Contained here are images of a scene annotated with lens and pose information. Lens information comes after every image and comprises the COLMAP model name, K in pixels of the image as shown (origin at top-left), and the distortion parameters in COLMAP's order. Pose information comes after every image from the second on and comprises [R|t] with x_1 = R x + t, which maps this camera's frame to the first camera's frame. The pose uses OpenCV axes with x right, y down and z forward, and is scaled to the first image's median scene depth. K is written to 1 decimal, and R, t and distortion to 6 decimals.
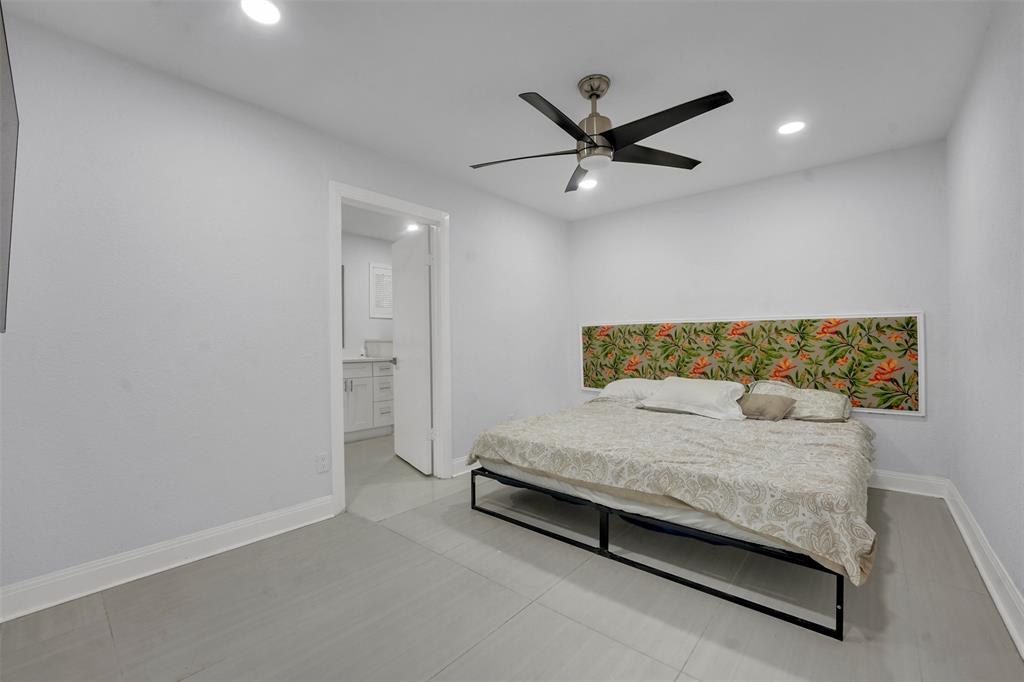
lens RADIAL K [[424.1, 0, 508.7], [0, 424.1, 339.7], [0, 0, 1]] dist [-0.012031, 0.000177]
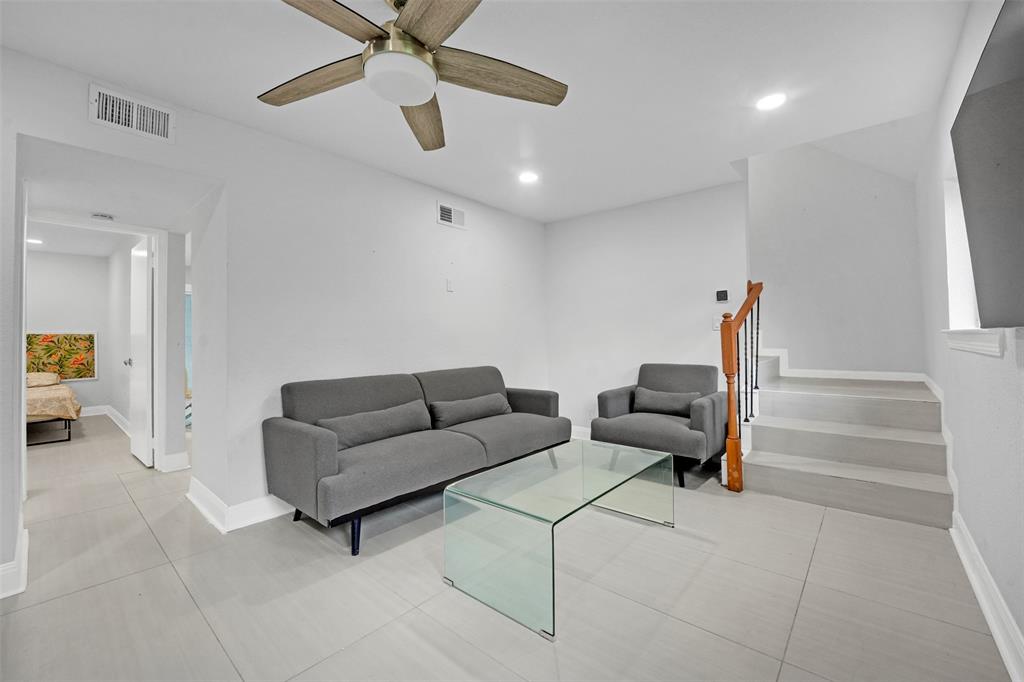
lens RADIAL K [[424.1, 0, 508.7], [0, 424.1, 339.7], [0, 0, 1]] dist [-0.012031, 0.000177]
pose [[0.020372, 0.009769, 0.999745, -1.133947], [0.006942, 0.999927, -0.009912, 0.009767], [-0.999768, 0.007142, 0.020302, -1.171958]]
